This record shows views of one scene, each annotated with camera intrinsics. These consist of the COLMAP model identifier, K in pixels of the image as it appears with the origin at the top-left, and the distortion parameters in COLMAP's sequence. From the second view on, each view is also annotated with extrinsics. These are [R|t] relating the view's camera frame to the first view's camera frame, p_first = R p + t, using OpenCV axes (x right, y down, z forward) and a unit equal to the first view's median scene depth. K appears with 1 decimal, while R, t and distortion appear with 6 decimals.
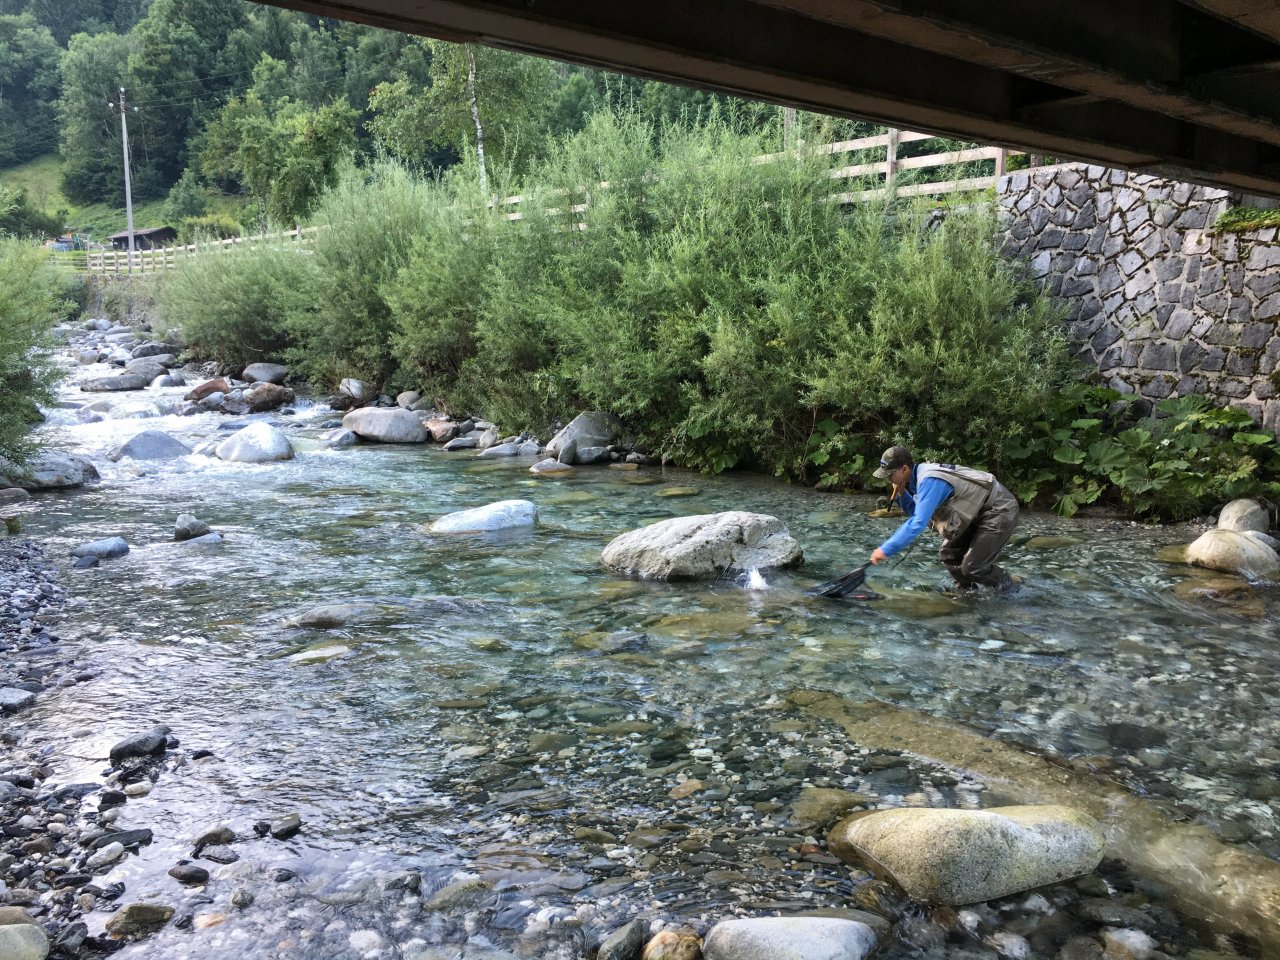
lens RADIAL K [[953.7, 0, 640.0], [0, 953.7, 480.0], [0, 0, 1]] dist [0.003828, -0.121025]
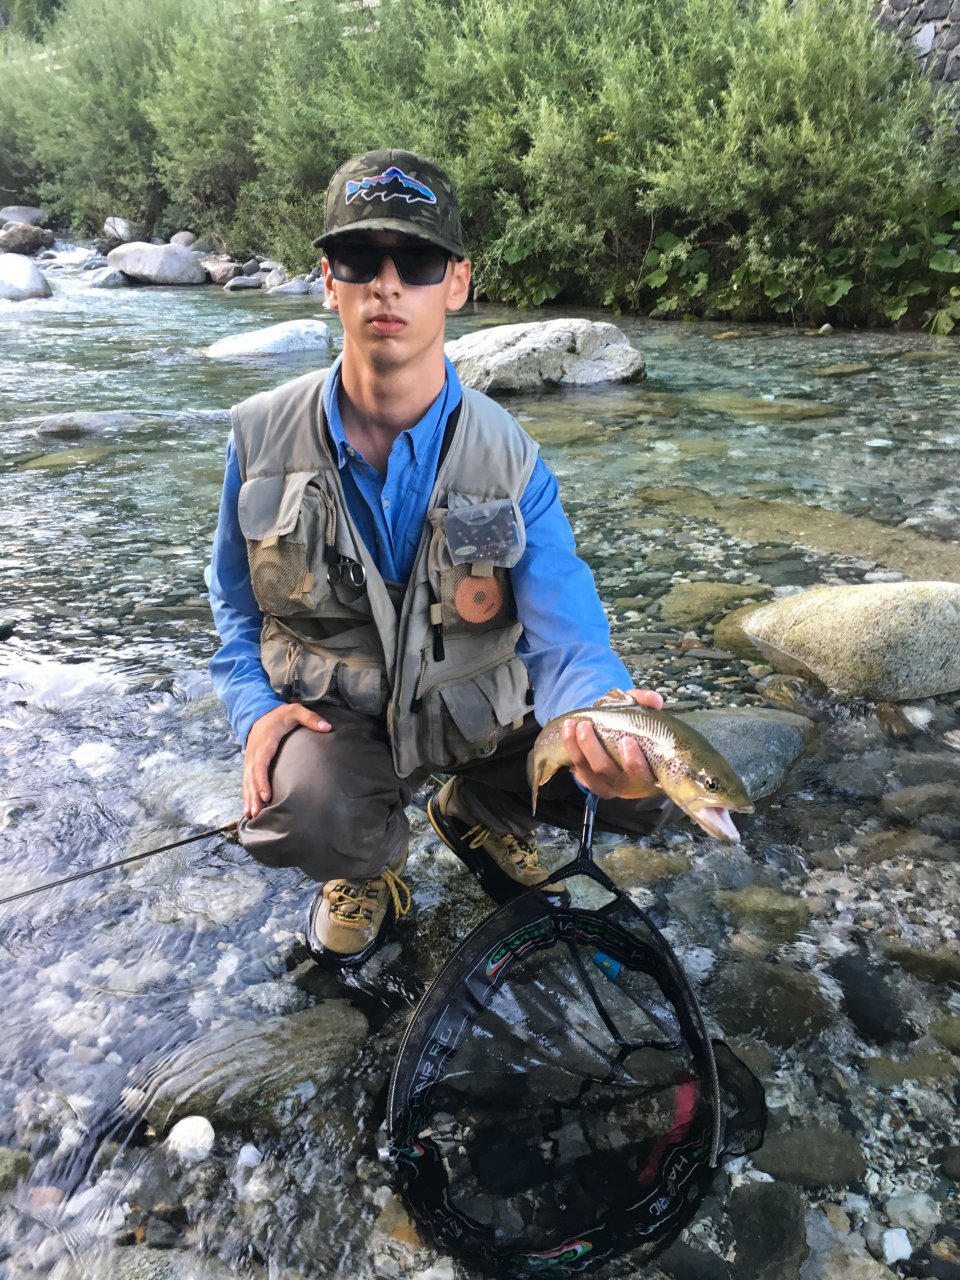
lens RADIAL K [[953.7, 0, 480.0], [0, 953.7, 640.0], [0, 0, 1]] dist [0.003828, -0.121025]
pose [[0.999351, -0.017515, 0.031480, -0.005630], [0.008181, 0.961359, 0.275177, 0.056729], [-0.035083, -0.274741, 0.960878, 0.088139]]
